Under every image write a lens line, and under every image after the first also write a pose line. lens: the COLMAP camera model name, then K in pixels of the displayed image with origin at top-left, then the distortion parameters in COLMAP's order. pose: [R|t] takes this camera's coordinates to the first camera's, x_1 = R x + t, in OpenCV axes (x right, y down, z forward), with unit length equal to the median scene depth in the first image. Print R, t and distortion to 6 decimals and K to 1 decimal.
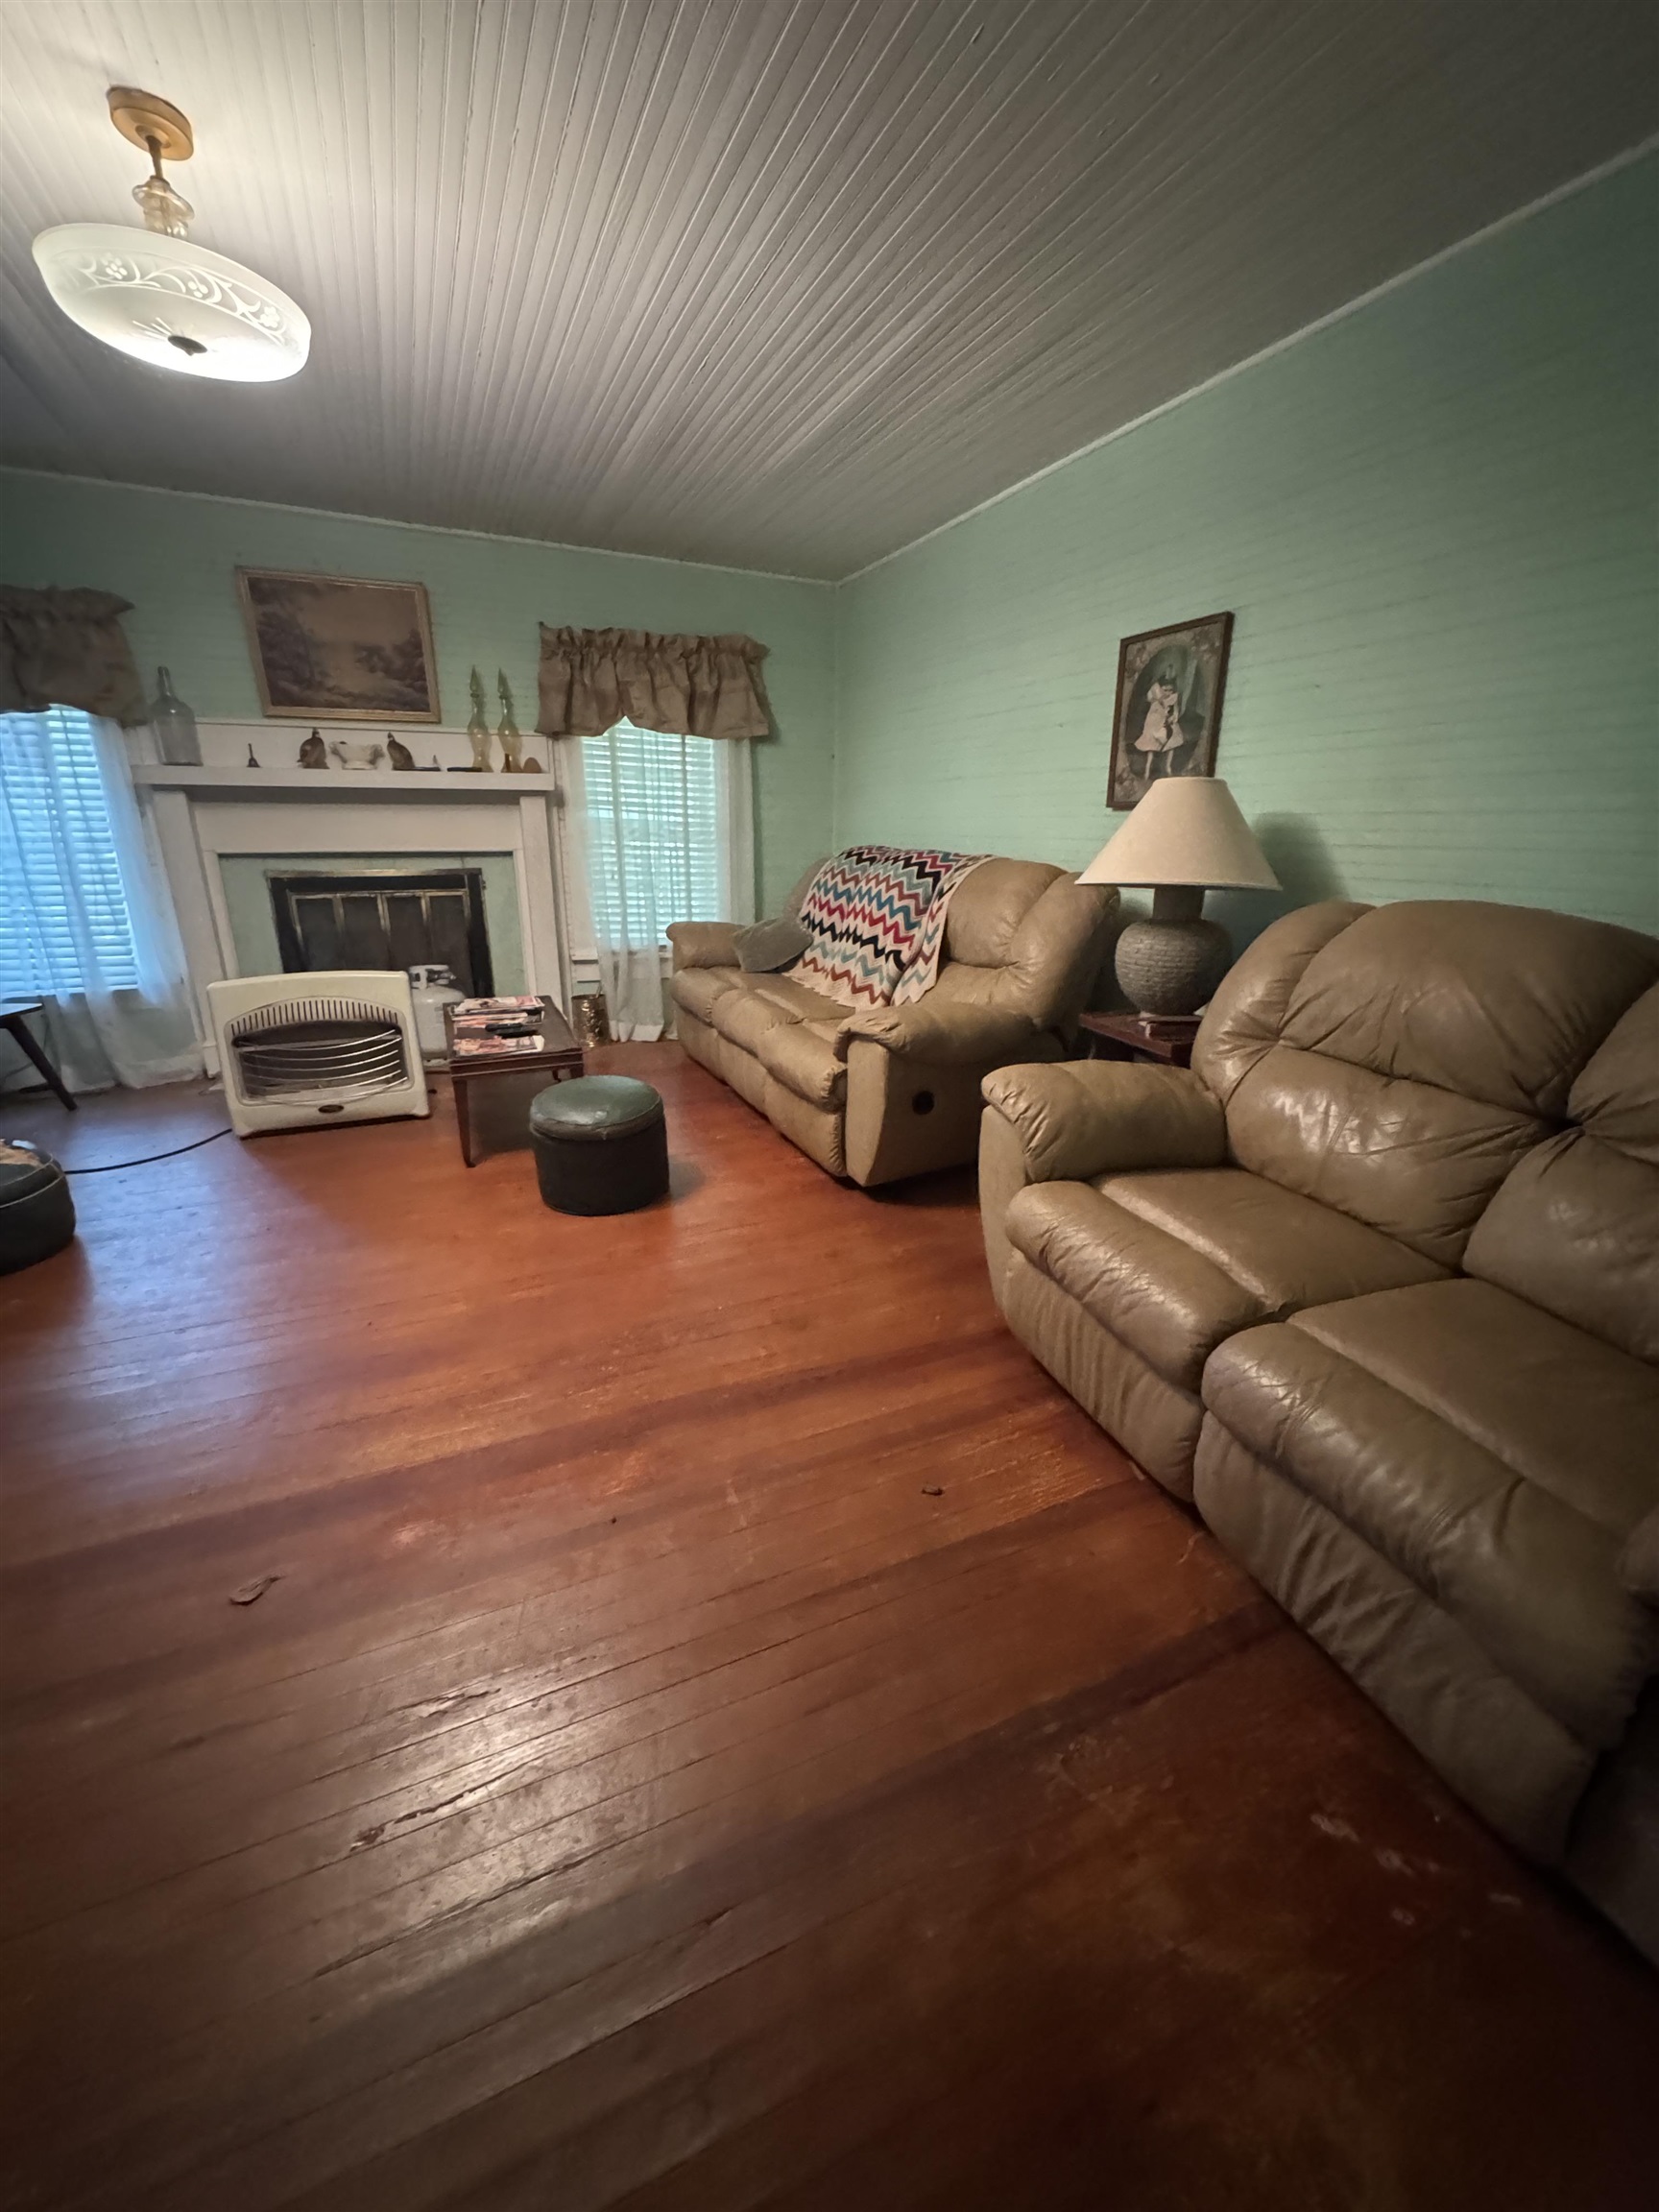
lens RADIAL K [[890.6, 0, 833.0], [0, 890.6, 1098.9], [0, 0, 1]] dist [0.003185, -0.000004]
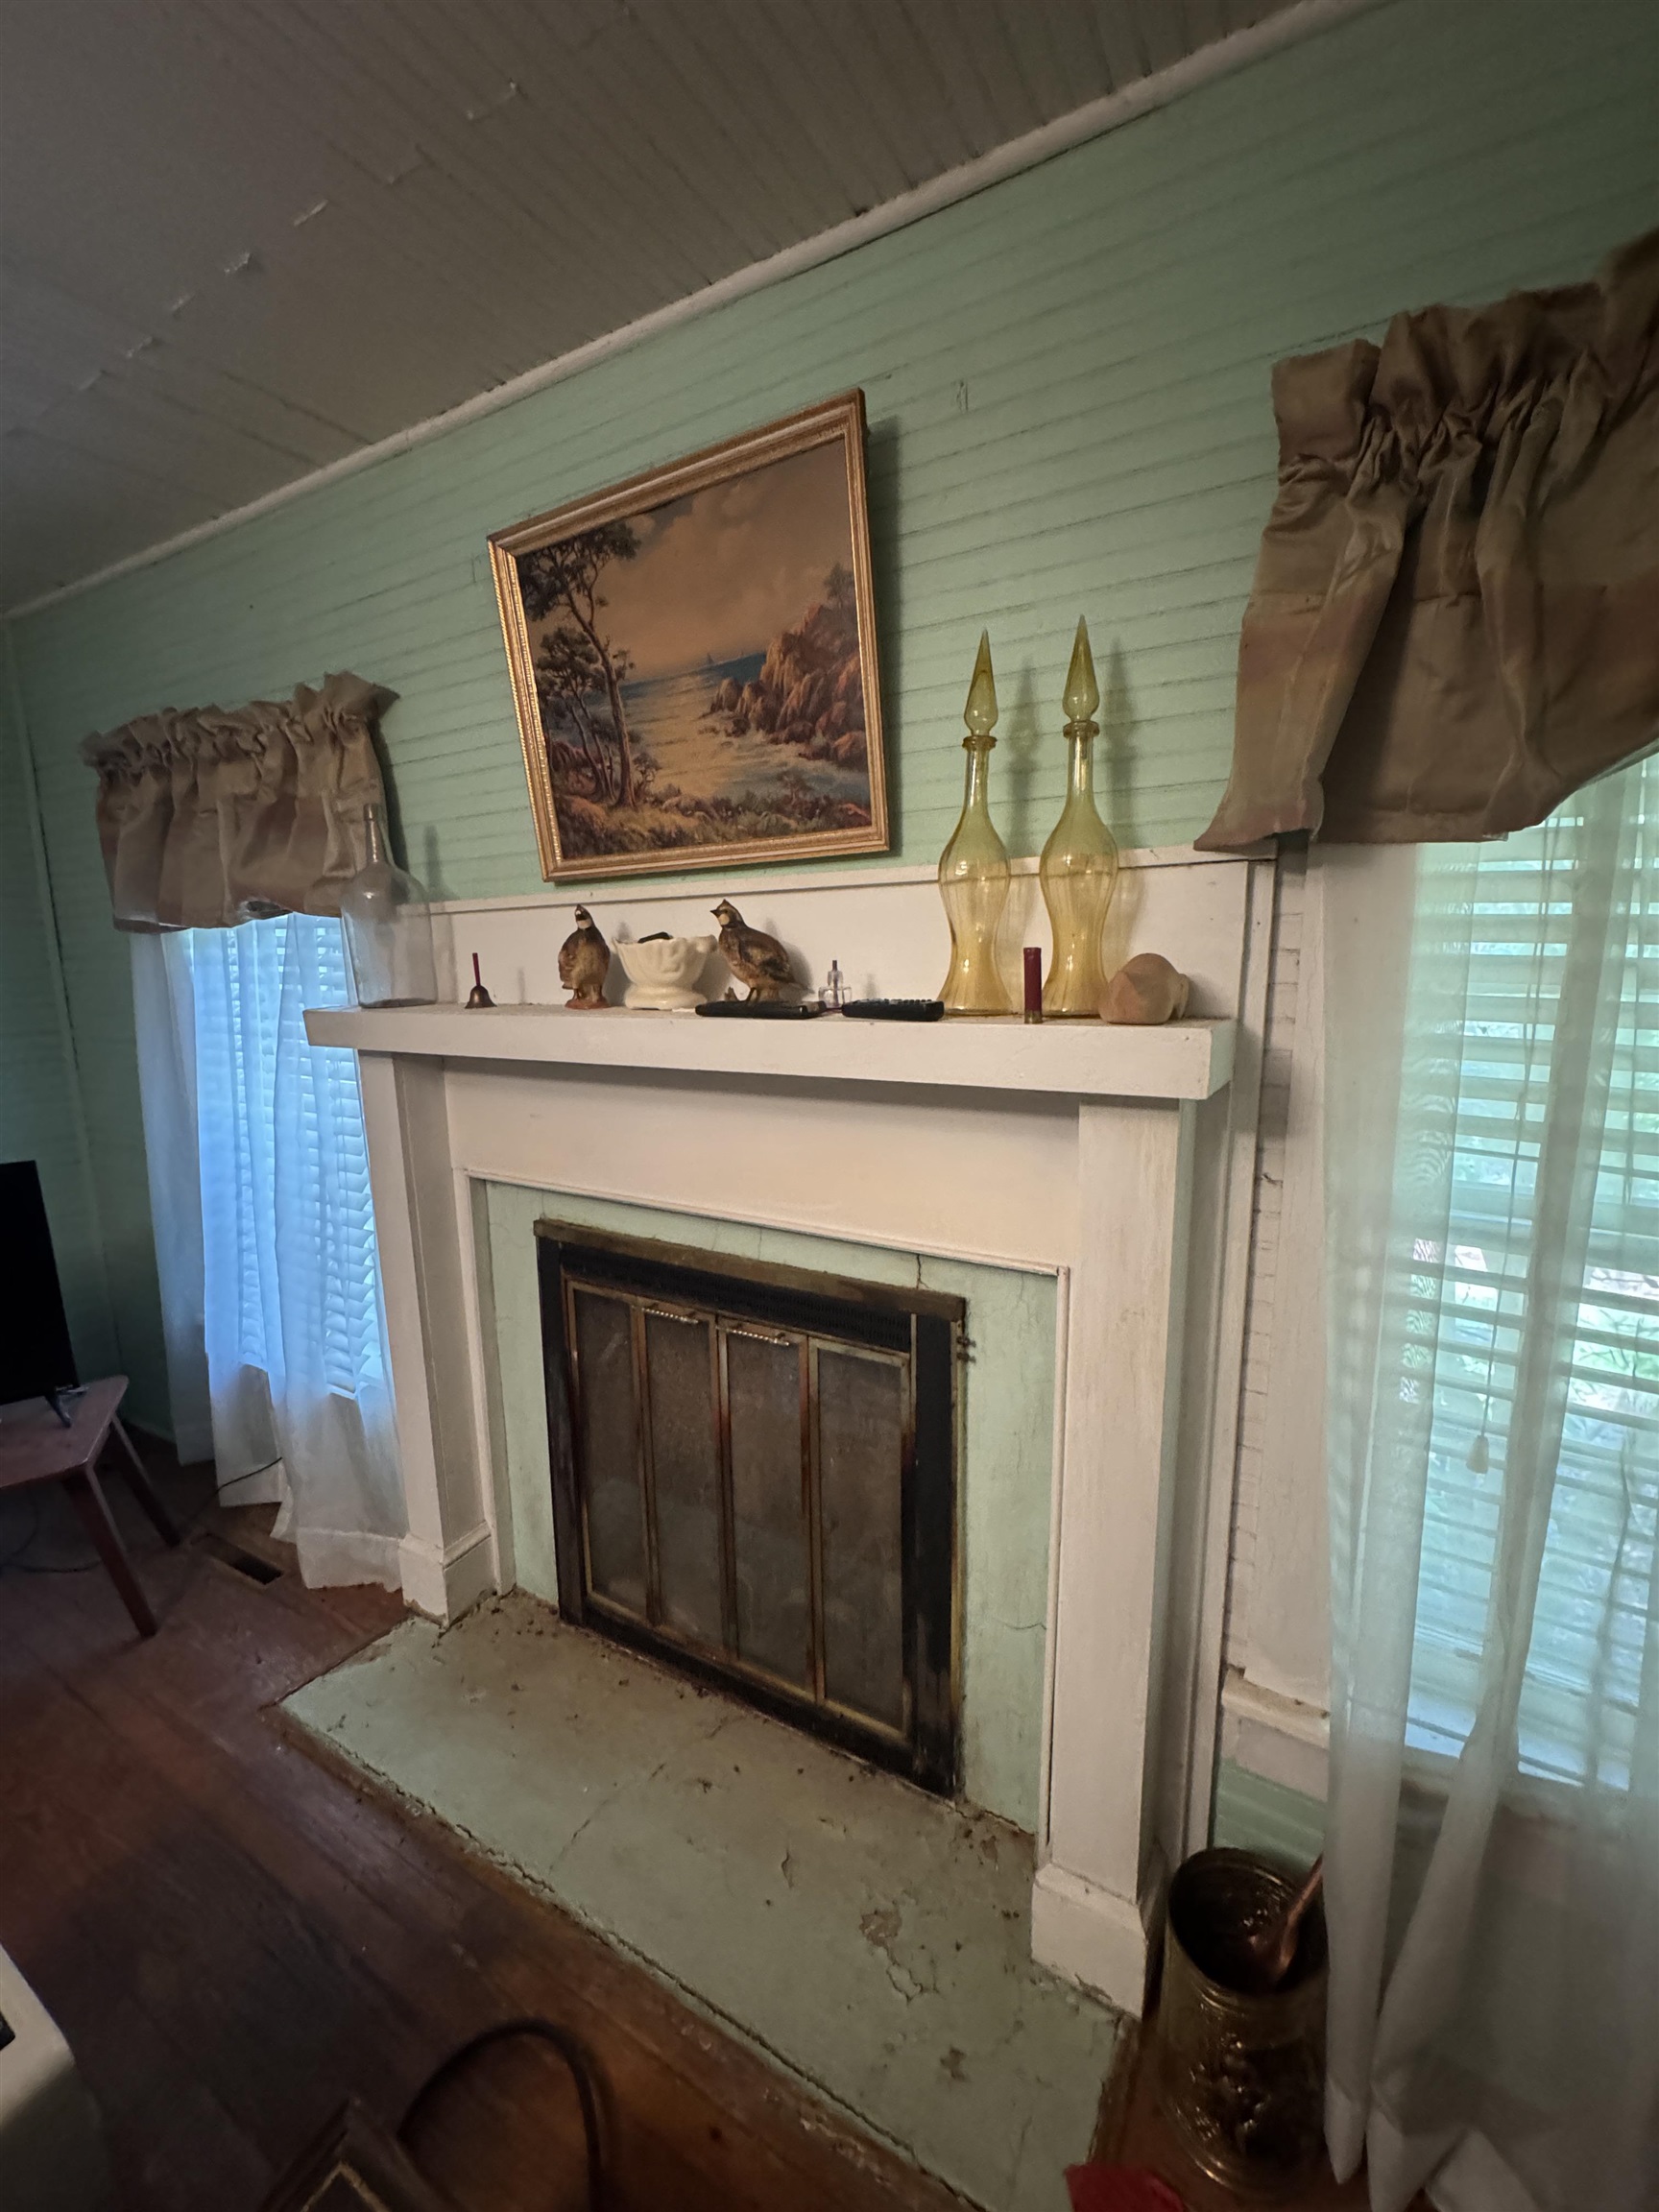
lens RADIAL K [[890.6, 0, 834.9], [0, 890.6, 1104.6], [0, 0, 1]] dist [0.003185, -0.000004]
pose [[0.583420, 0.117399, -0.803641, -0.198935], [-0.225154, 0.974093, -0.021156, -0.334322], [0.780338, 0.193286, 0.594738, 0.837561]]
